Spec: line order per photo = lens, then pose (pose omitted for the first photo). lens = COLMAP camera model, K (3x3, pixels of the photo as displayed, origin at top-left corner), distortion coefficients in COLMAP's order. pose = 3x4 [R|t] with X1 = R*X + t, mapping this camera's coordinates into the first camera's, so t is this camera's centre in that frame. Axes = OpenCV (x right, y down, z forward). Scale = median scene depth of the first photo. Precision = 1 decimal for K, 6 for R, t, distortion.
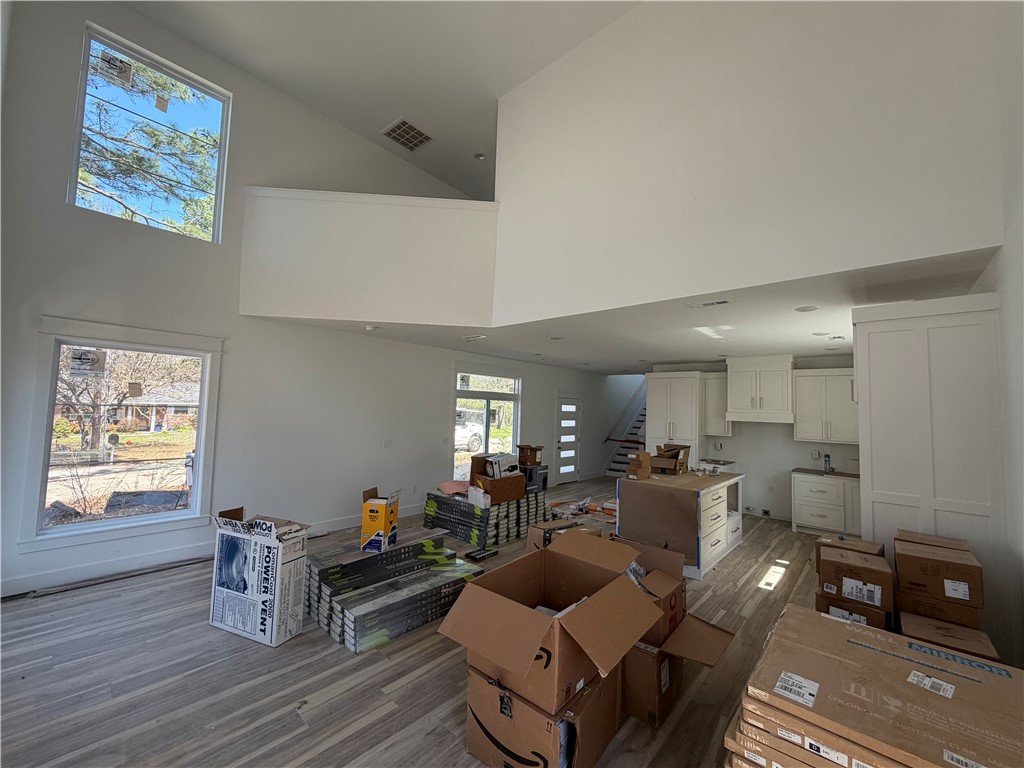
lens RADIAL K [[407.8, 0, 509.9], [0, 407.8, 383.6], [0, 0, 1]] dist [0.000295, -0.000180]
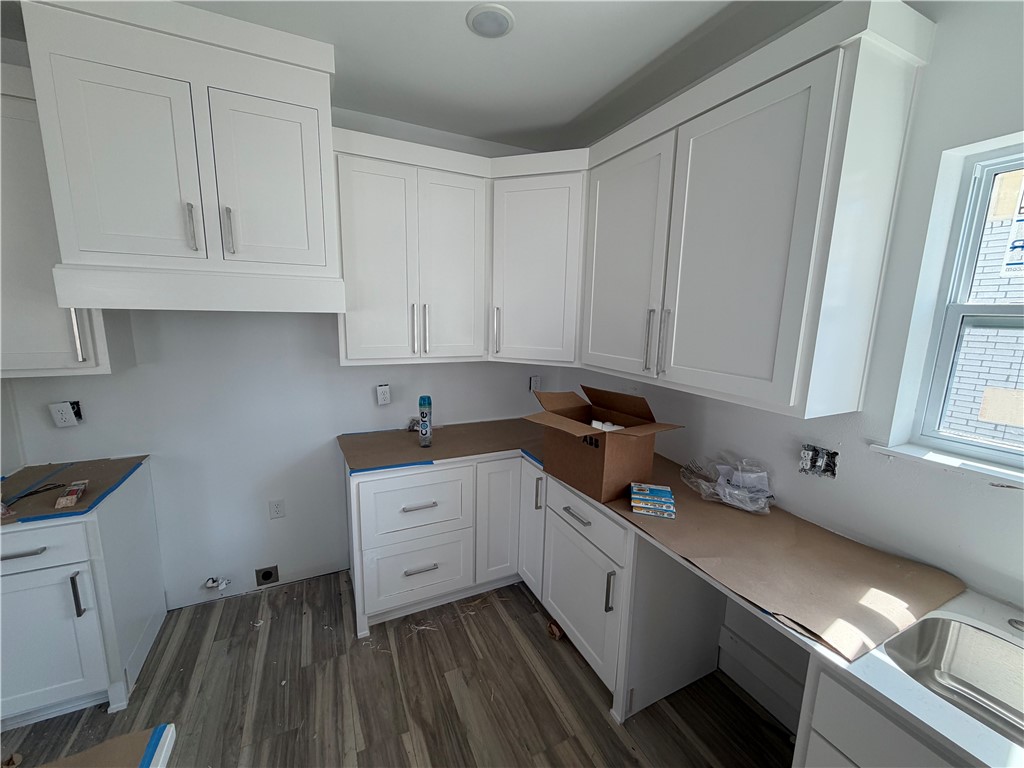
lens RADIAL K [[407.8, 0, 507.8], [0, 407.8, 382.8], [0, 0, 1]] dist [0.000295, -0.000180]
pose [[0.387784, -0.181429, 0.903719, 0.528443], [-0.062770, 0.972964, 0.222265, 0.083802], [-0.919611, -0.142917, 0.365911, 0.883663]]
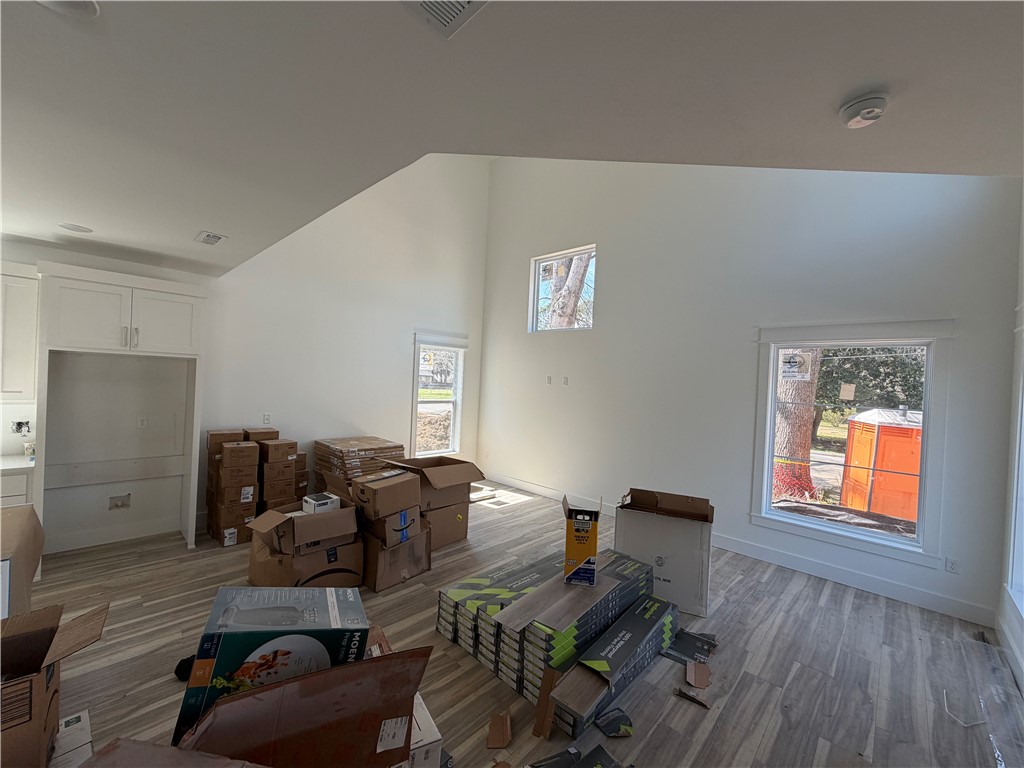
lens RADIAL K [[407.8, 0, 509.1], [0, 407.8, 381.9], [0, 0, 1]] dist [0.000295, -0.000180]
pose [[-0.996297, -0.077585, 0.037061, -0.125417], [-0.079573, 0.995278, -0.055583, 0.065707], [-0.032574, -0.058326, -0.997766, 1.173573]]
